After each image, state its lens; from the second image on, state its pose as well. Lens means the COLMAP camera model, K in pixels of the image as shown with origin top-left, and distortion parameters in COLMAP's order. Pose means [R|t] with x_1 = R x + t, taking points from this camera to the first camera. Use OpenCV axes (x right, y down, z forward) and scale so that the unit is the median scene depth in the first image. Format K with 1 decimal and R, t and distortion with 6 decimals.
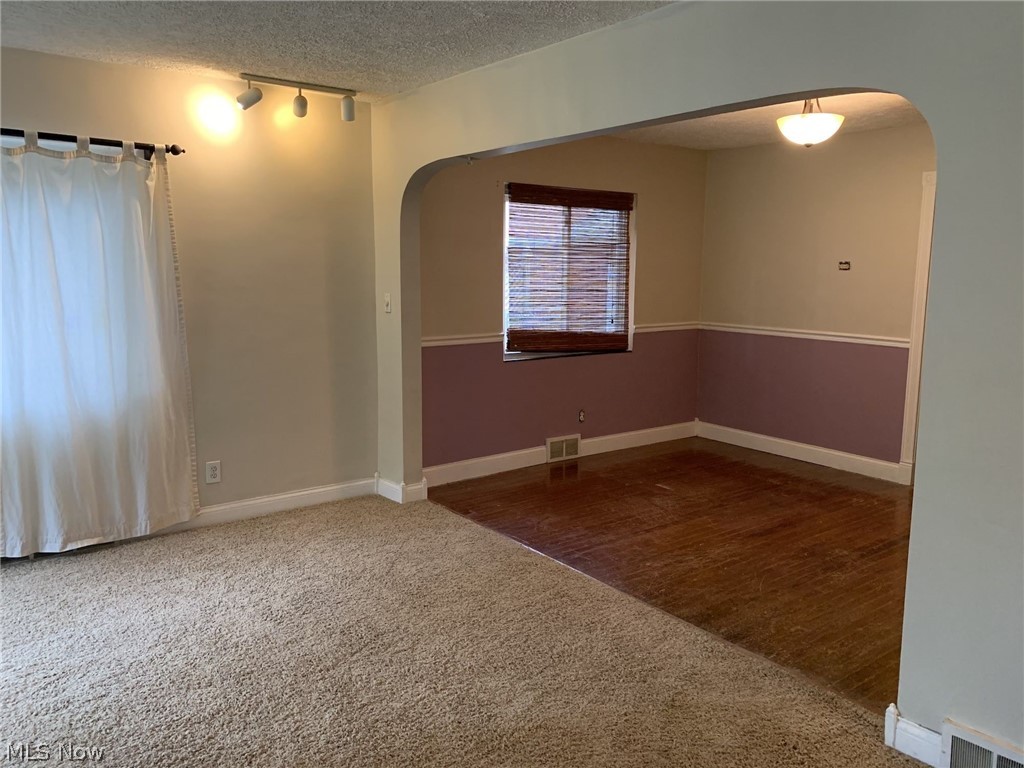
lens RADIAL K [[776.3, 0, 516.1], [0, 776.3, 371.5], [0, 0, 1]] dist [0.006152, -0.002717]
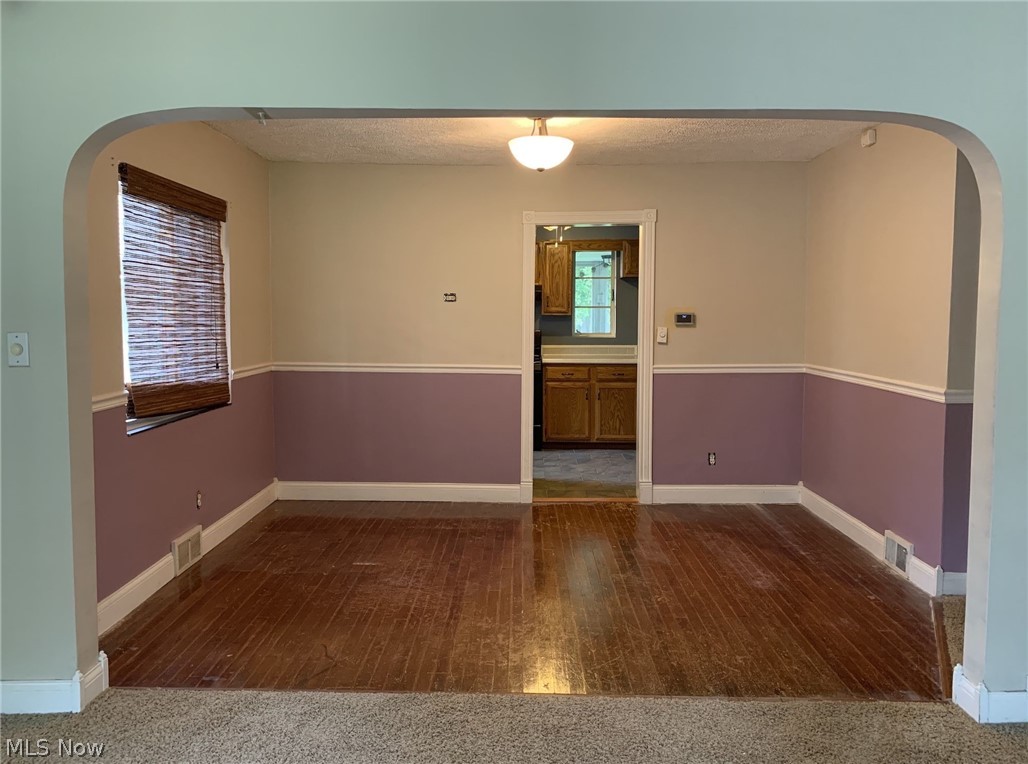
lens RADIAL K [[789.2, 0, 515.6], [0, 789.2, 352.1], [0, 0, 1]] dist [0.013384, -0.003779]
pose [[0.626049, -0.047281, 0.778349, -0.328444], [0.109727, 0.993570, -0.027902, -0.028217], [-0.772025, 0.102874, 0.627212, 0.336661]]
